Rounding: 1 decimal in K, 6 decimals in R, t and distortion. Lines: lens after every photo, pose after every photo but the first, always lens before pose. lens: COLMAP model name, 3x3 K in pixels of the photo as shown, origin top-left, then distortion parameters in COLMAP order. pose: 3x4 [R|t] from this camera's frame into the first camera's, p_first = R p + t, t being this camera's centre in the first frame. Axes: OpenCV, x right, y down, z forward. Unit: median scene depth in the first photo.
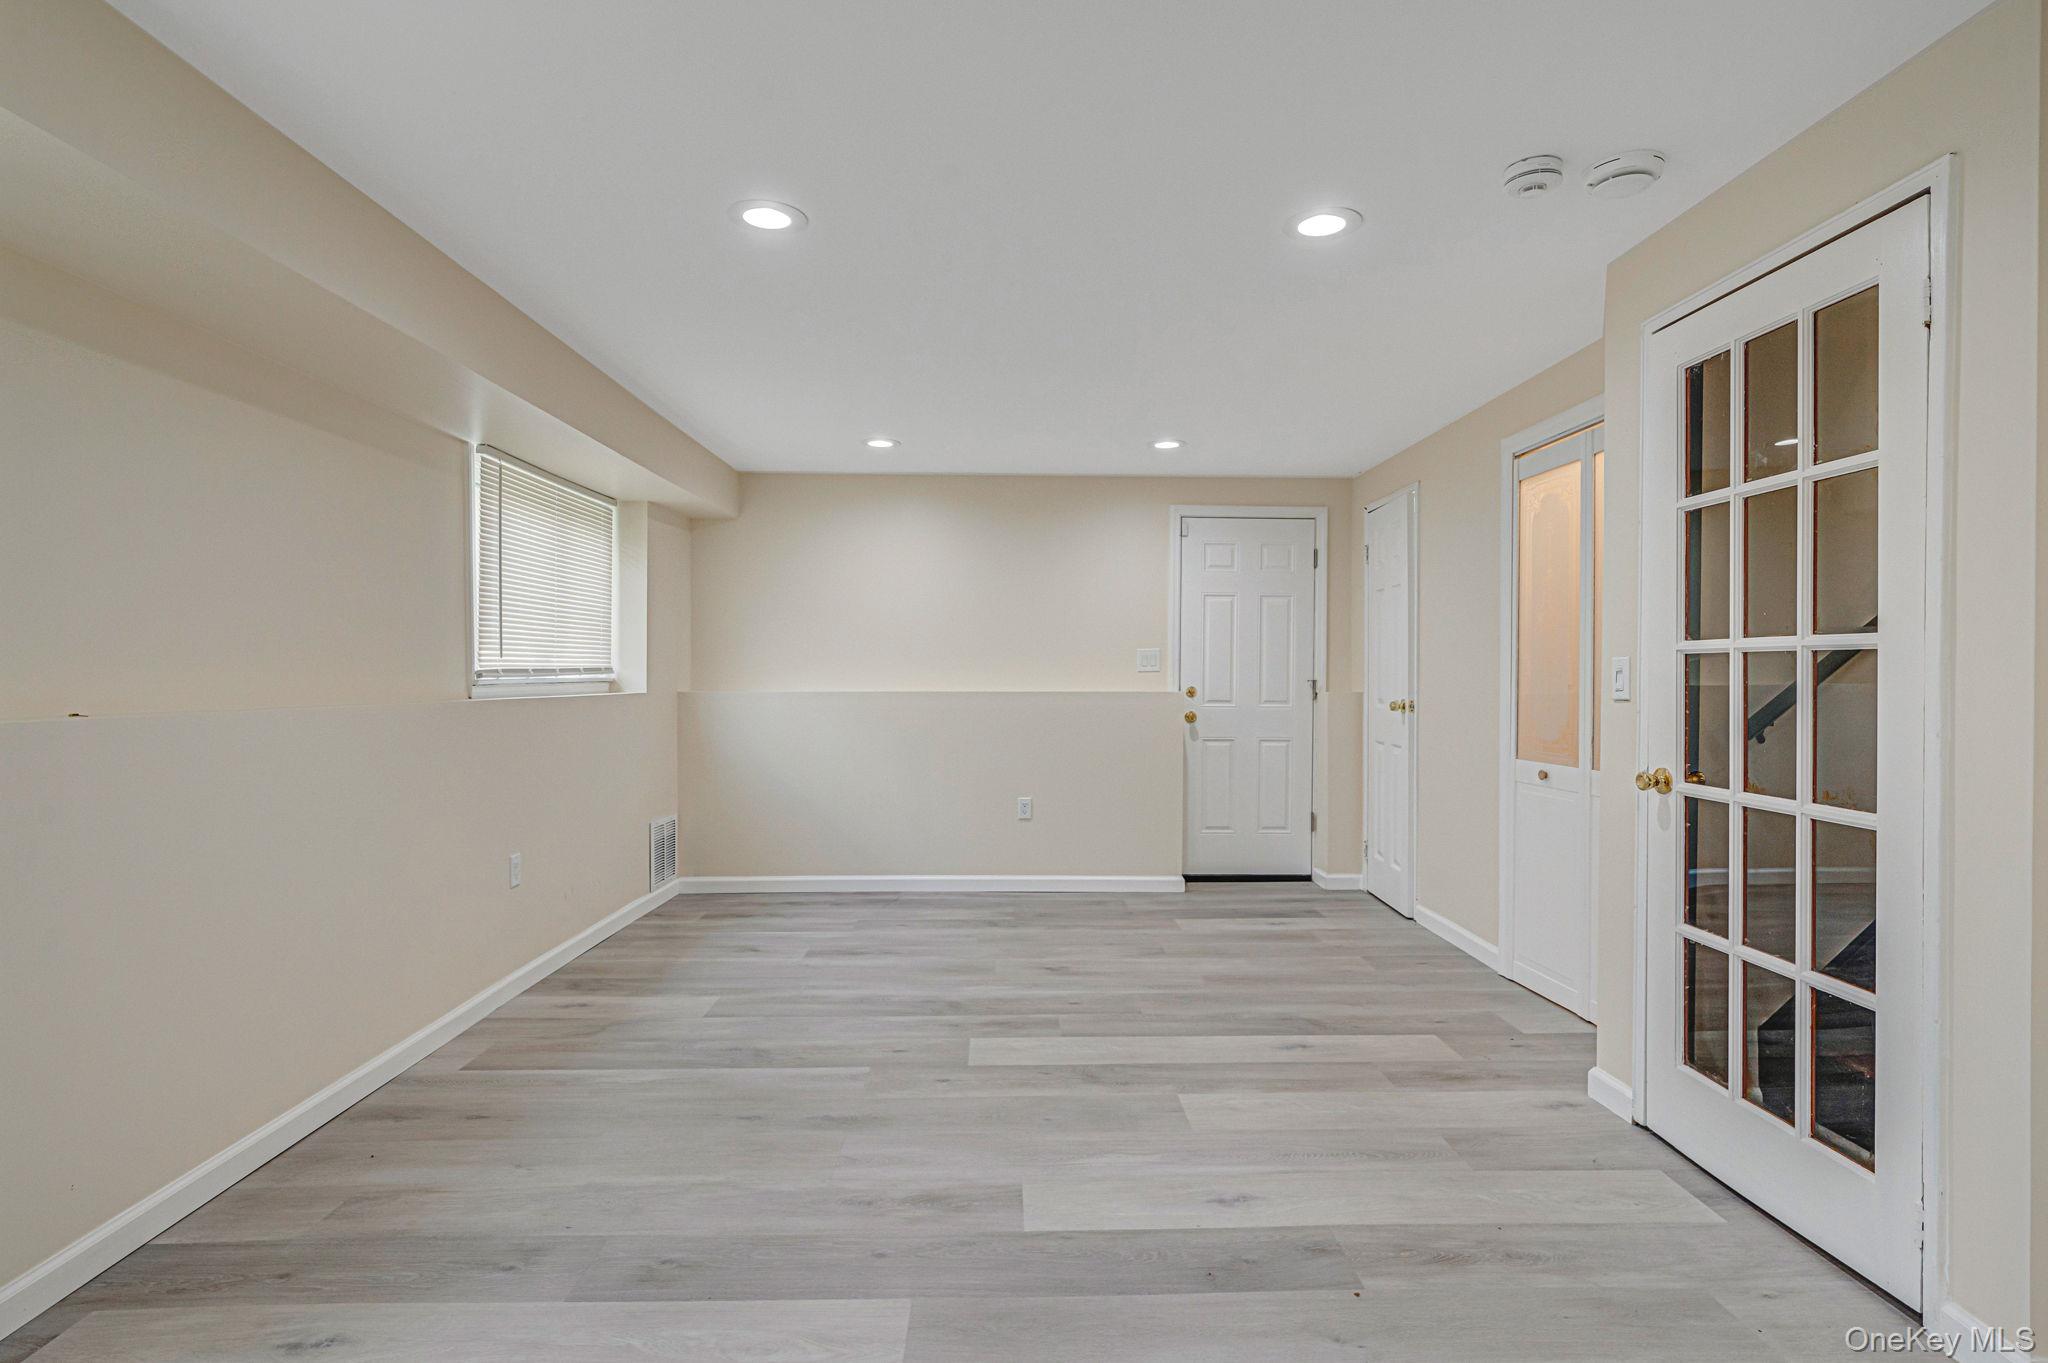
lens RADIAL K [[930.0, 0, 1019.8], [0, 930.0, 679.7], [0, 0, 1]] dist [0.002451, 0.000375]
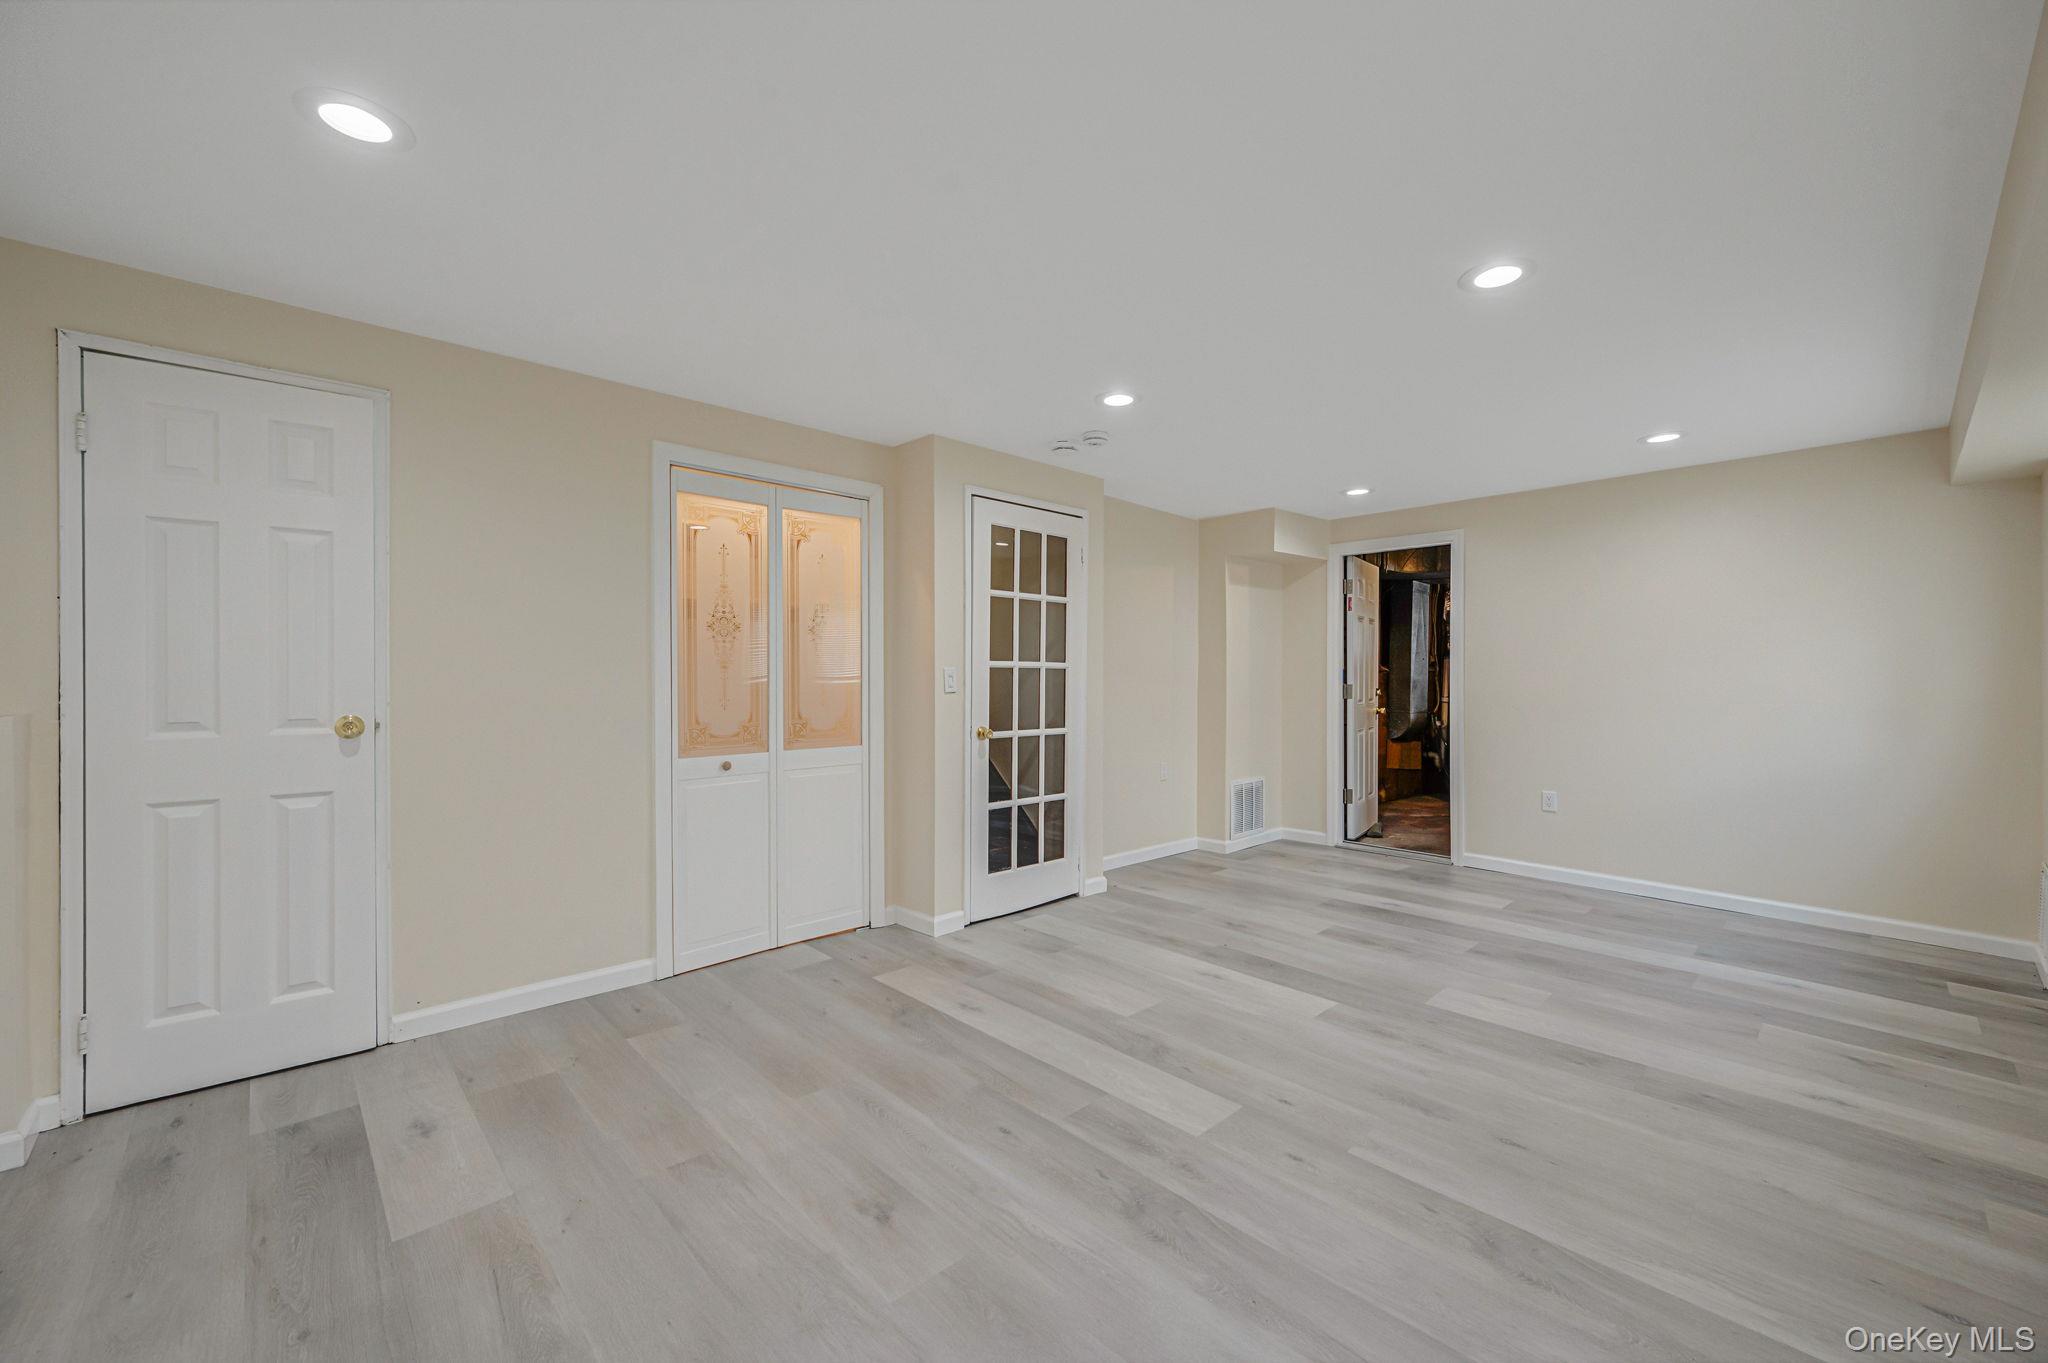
lens RADIAL K [[815.7, 0, 1016.1], [0, 815.7, 679.2], [0, 0, 1]] dist [0.002518, 0.000509]
pose [[-0.656658, -0.004622, 0.754174, -0.549489], [0.001085, 0.999974, 0.007074, -0.013369], [-0.754187, 0.005463, -0.656636, 1.812001]]
